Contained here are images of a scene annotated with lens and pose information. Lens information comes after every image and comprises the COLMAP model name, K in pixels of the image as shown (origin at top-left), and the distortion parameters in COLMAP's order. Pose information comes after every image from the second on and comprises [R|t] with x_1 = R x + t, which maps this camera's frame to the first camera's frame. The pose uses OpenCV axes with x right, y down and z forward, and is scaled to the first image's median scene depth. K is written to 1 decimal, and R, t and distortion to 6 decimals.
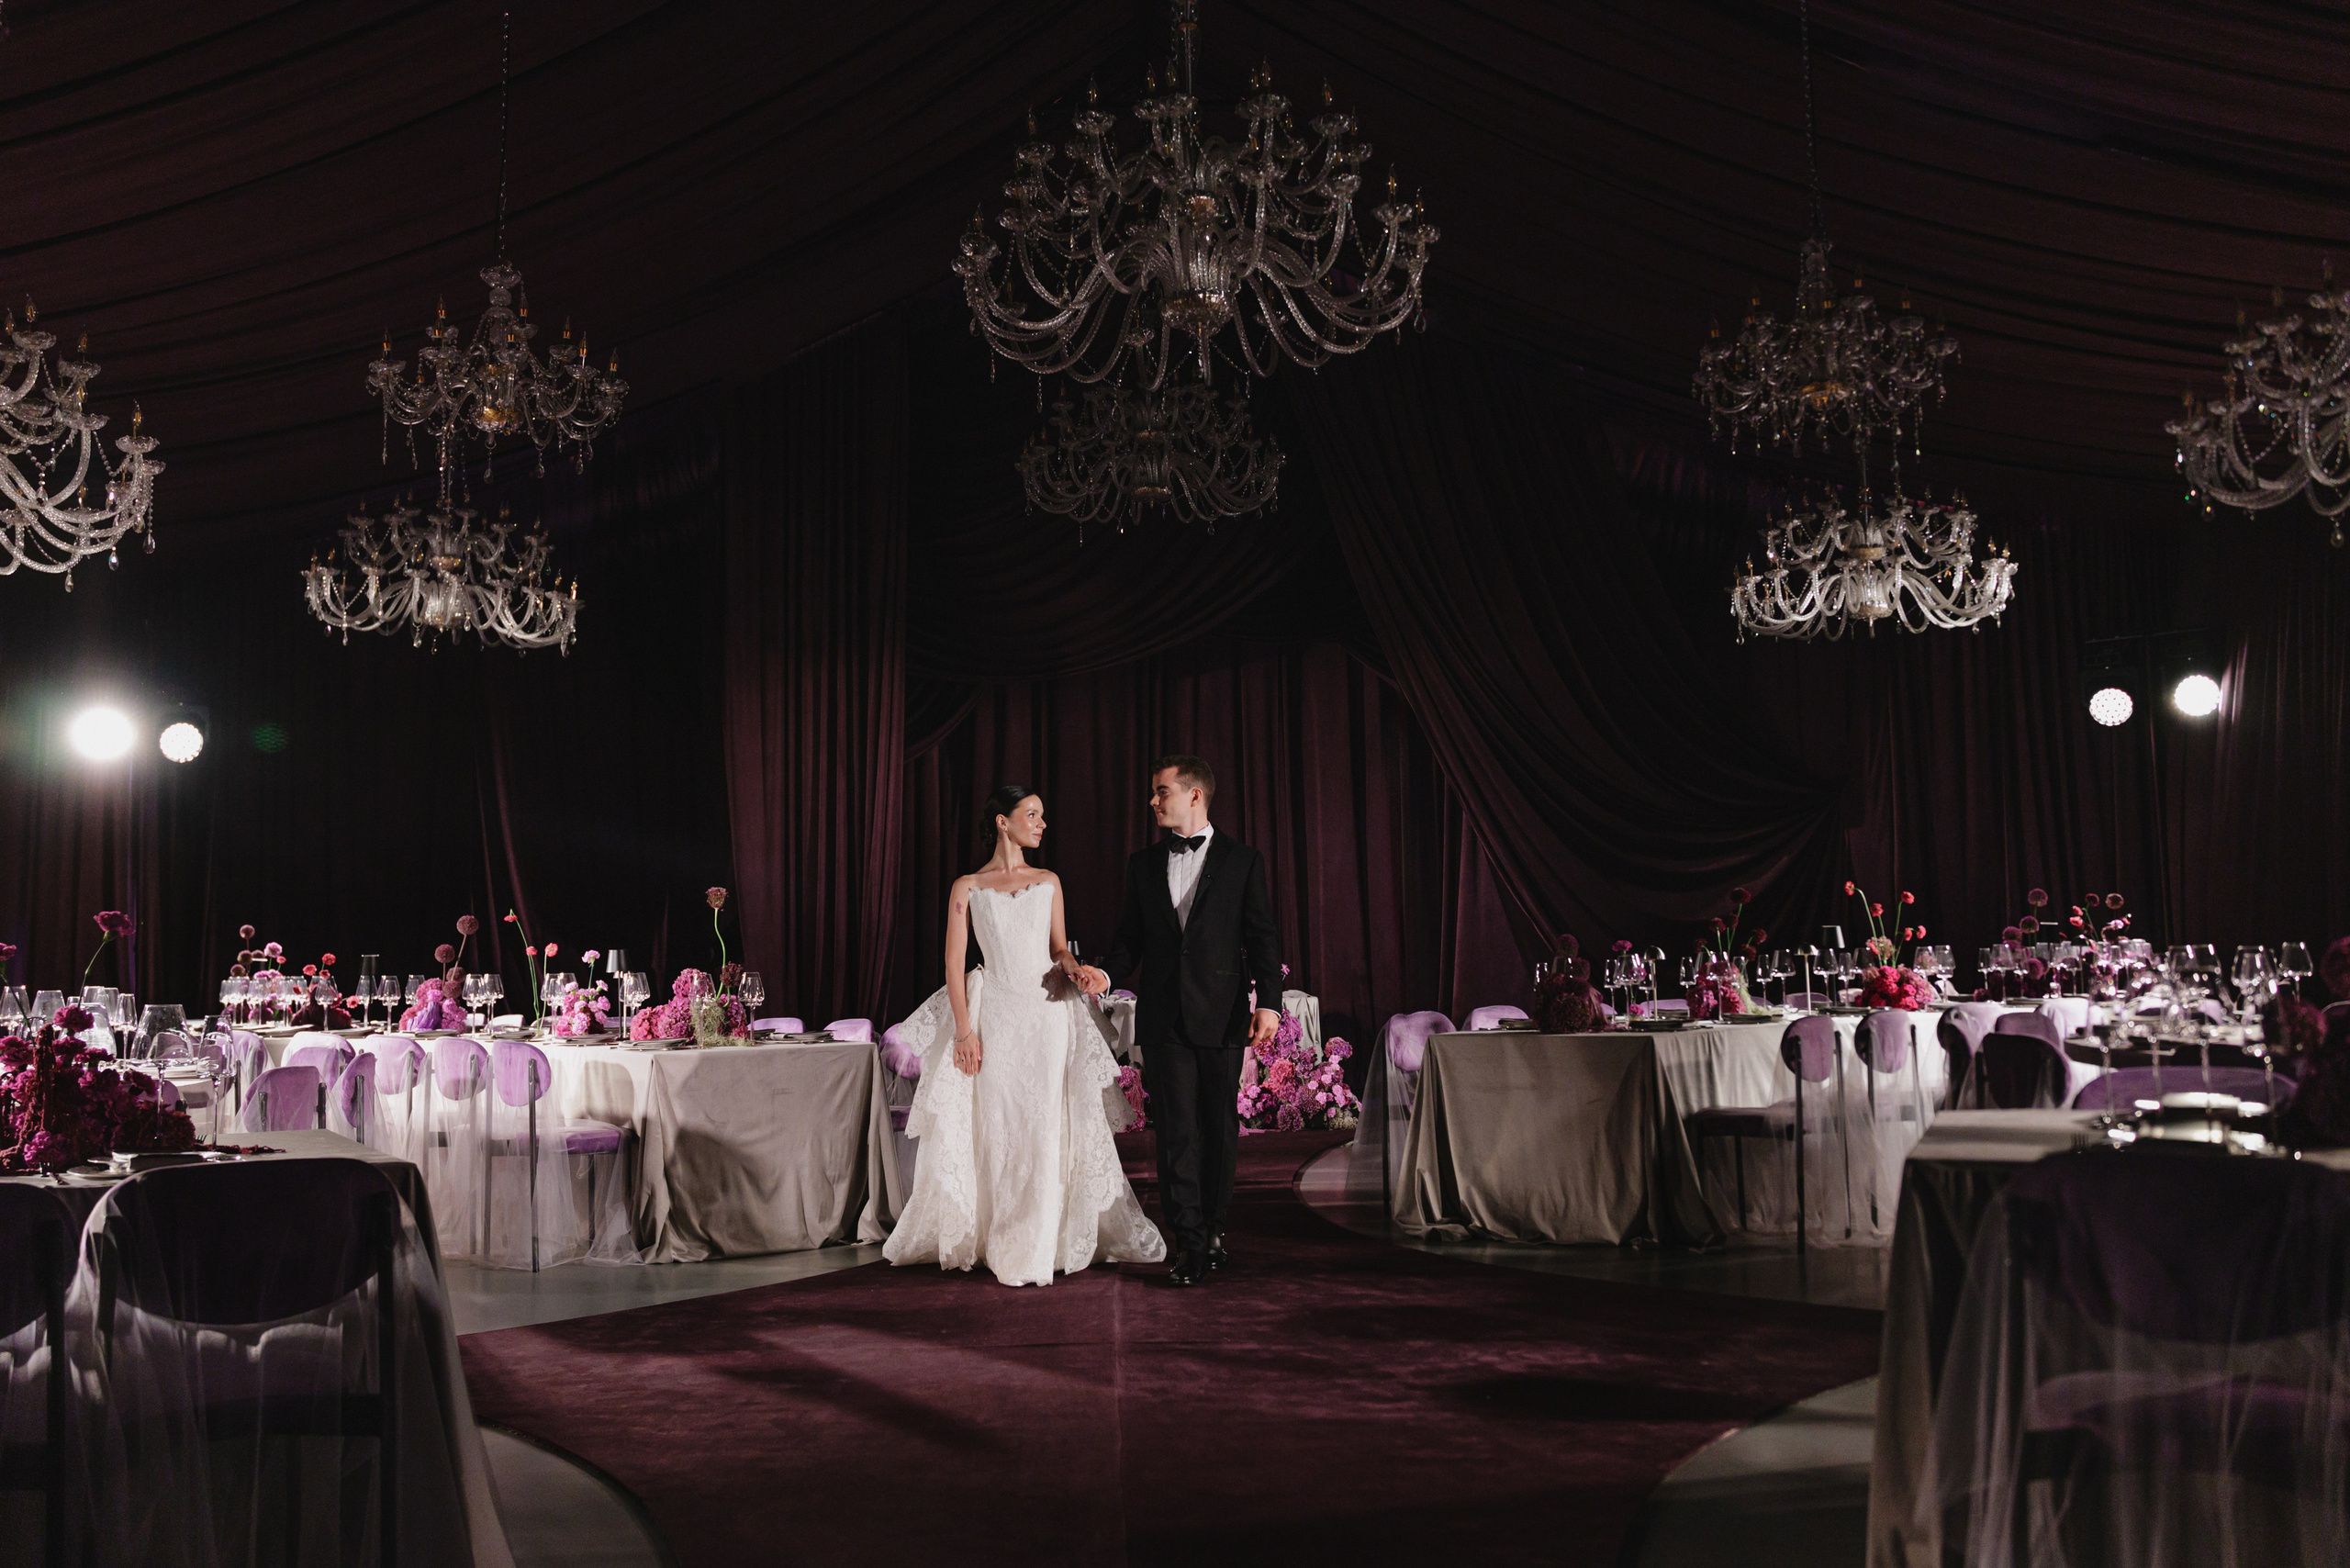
lens RADIAL K [[2093.2, 0, 1127.3], [0, 2093.2, 763.1], [0, 0, 1]] dist [-0.004318, 0.032806]
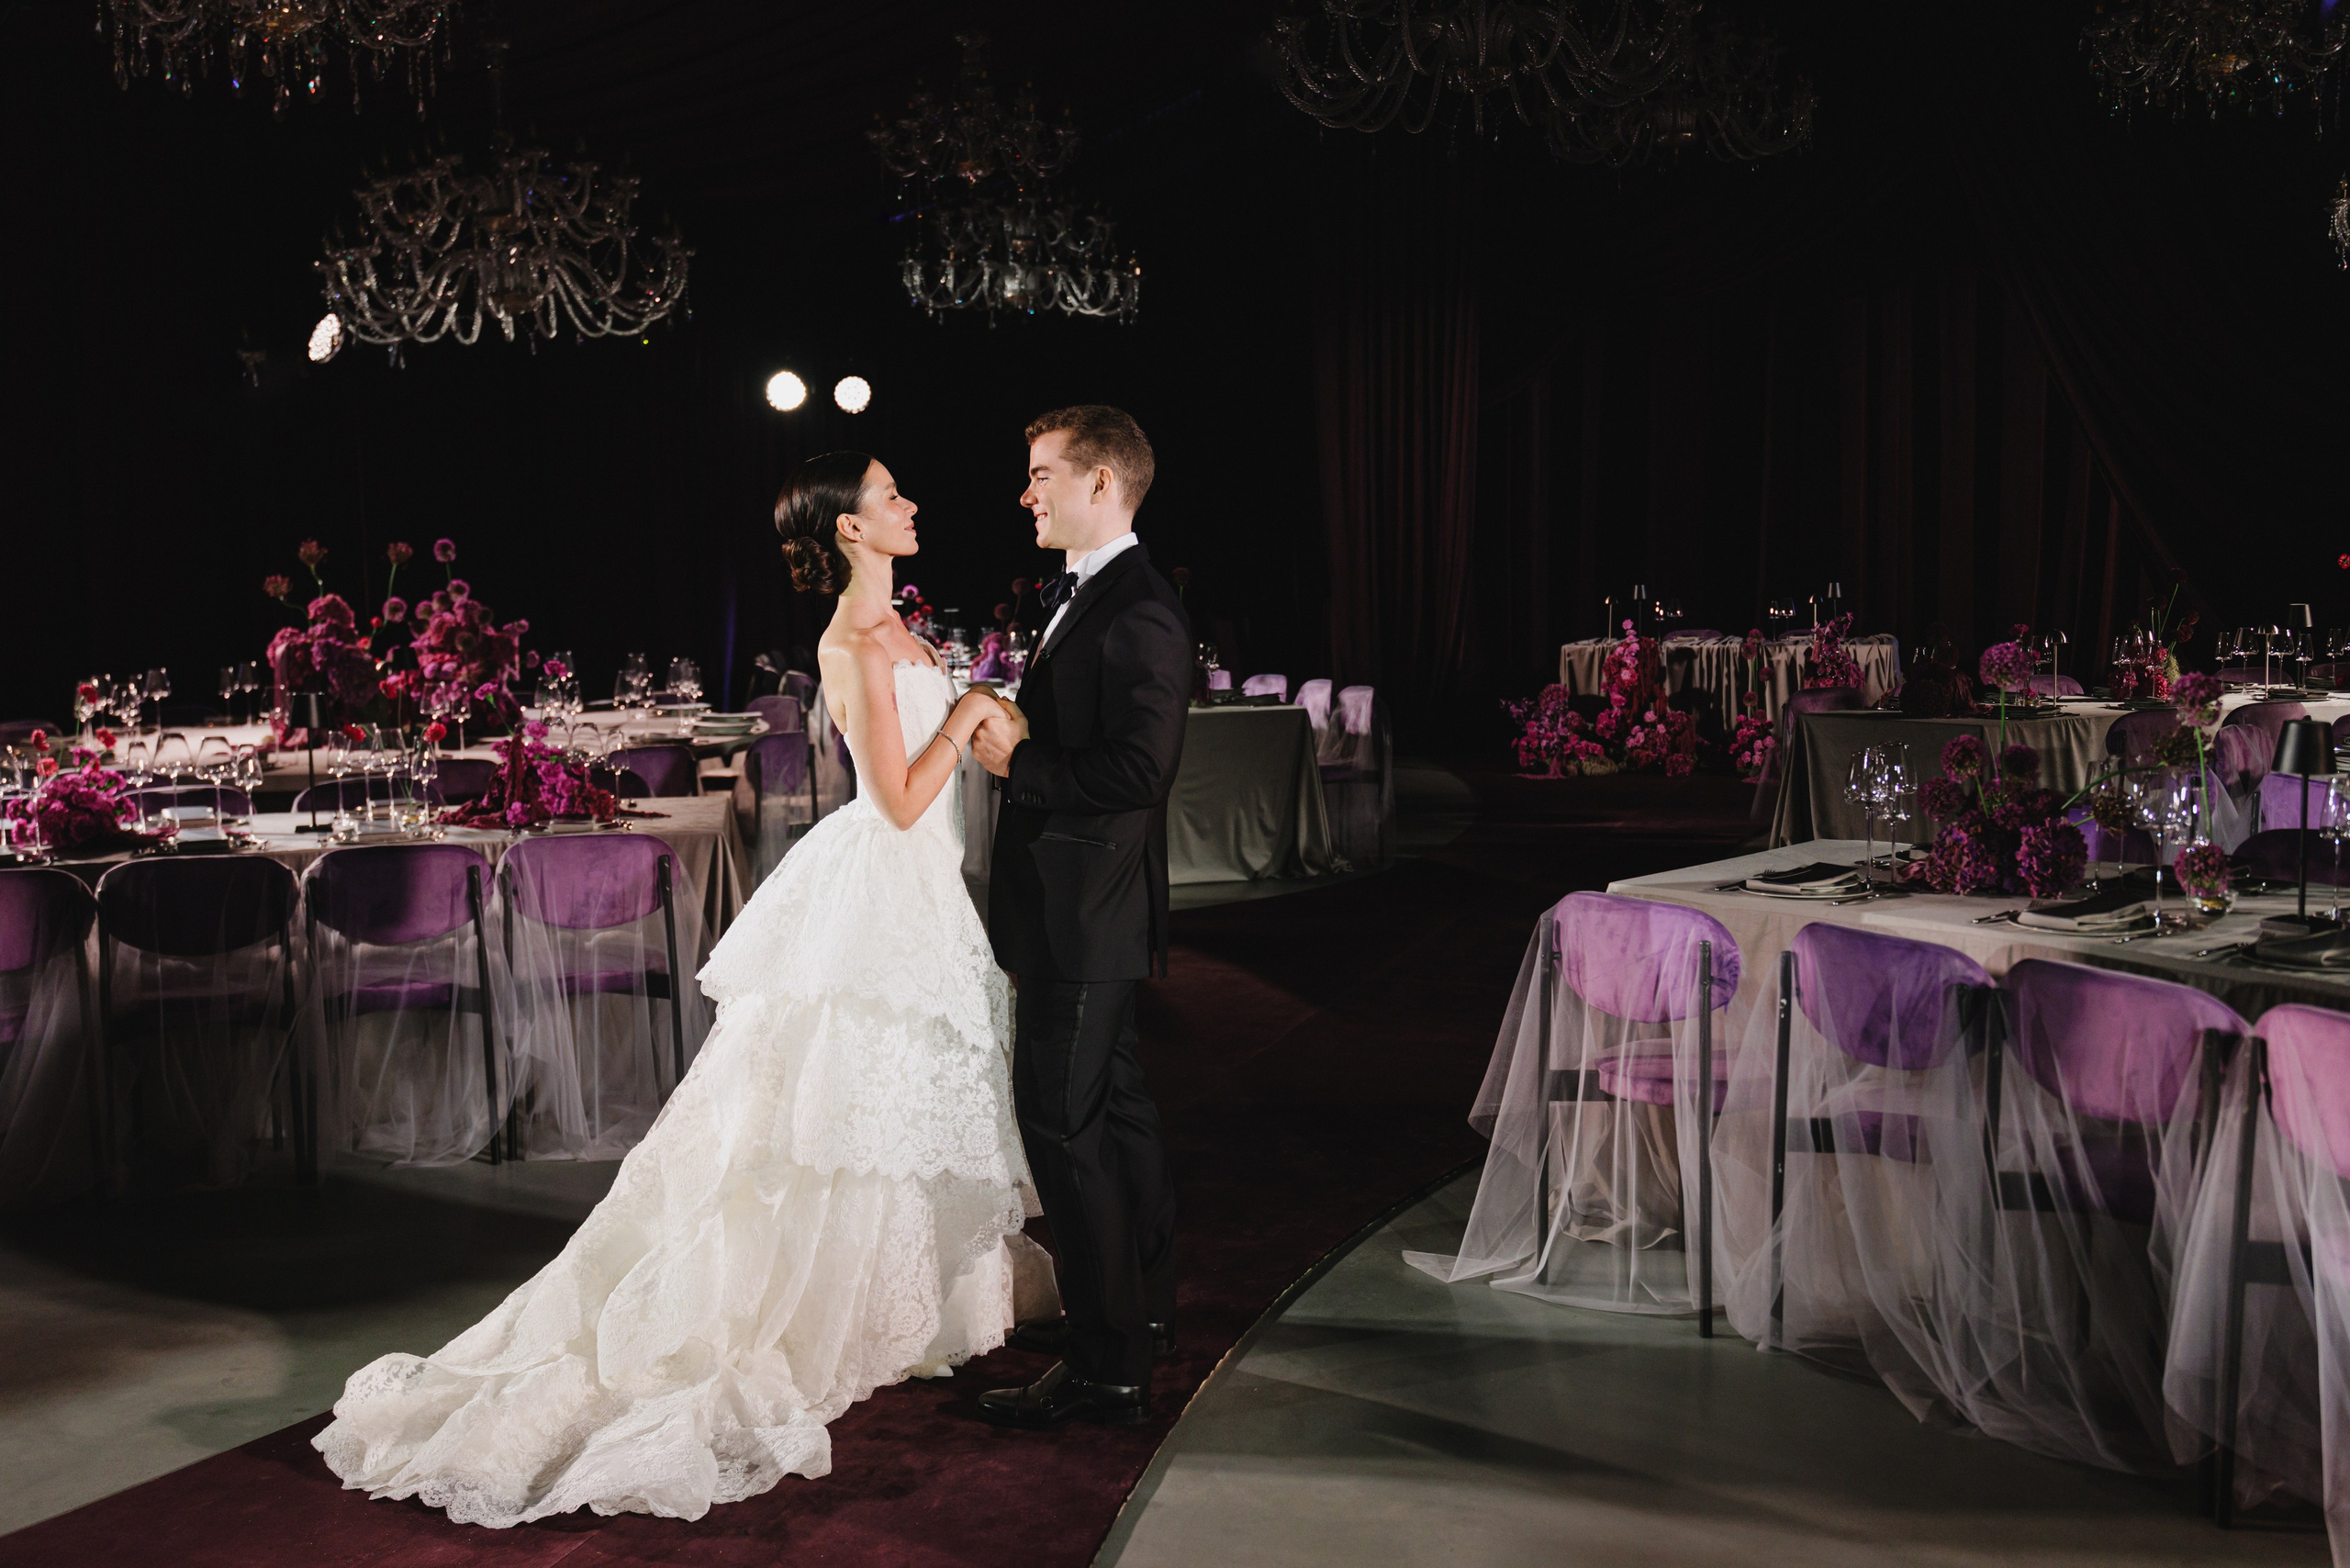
lens RADIAL K [[2311.1, 0, 1142.8], [0, 2311.1, 776.7], [0, 0, 1]] dist [-0.004240, 0.000000]
pose [[0.935162, 0.035862, -0.352401, 0.224119], [0.033625, 0.981382, 0.189100, -0.065272], [0.352621, -0.188689, 0.916545, -0.179541]]
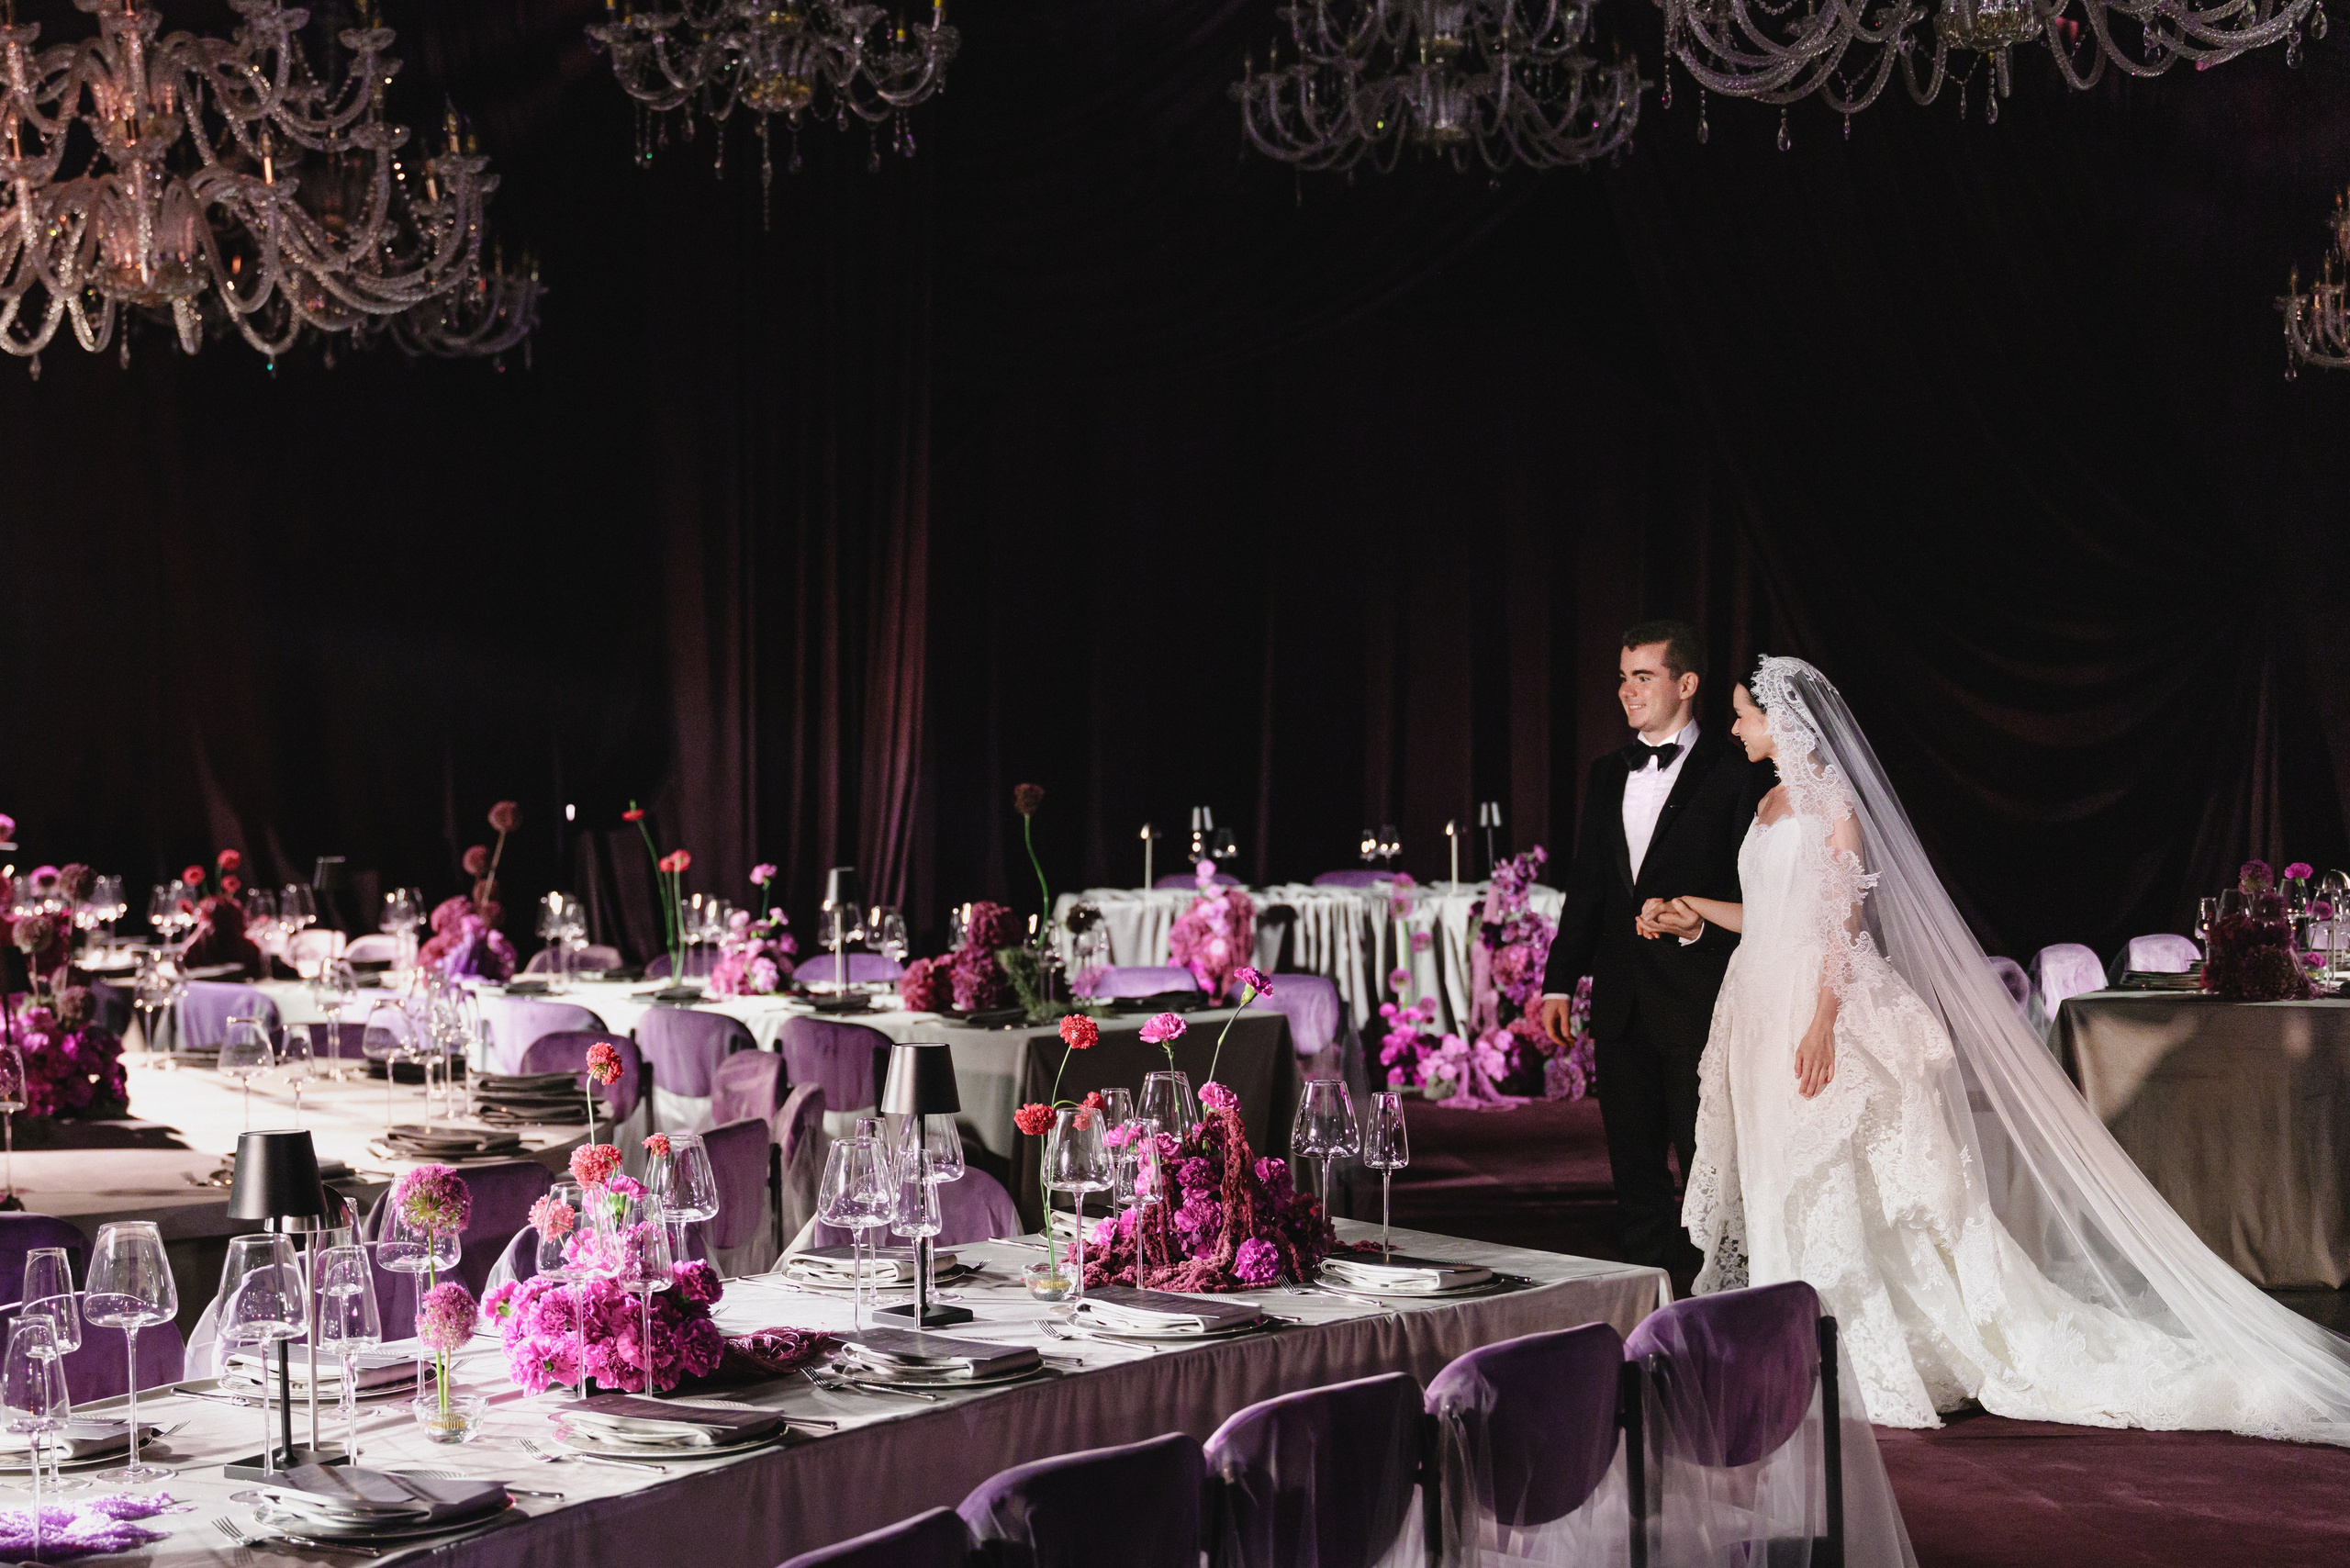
lens RADIAL K [[3606.3, 0, 1005.4], [0, 3606.3, 923.8], [0, 0, 1]] dist [-0.007991, 0.000000]
pose [[0.994734, -0.001481, 0.102479, -0.311492], [-0.013408, 0.989422, 0.144442, -0.062321], [-0.101609, -0.145056, 0.984192, -0.153699]]
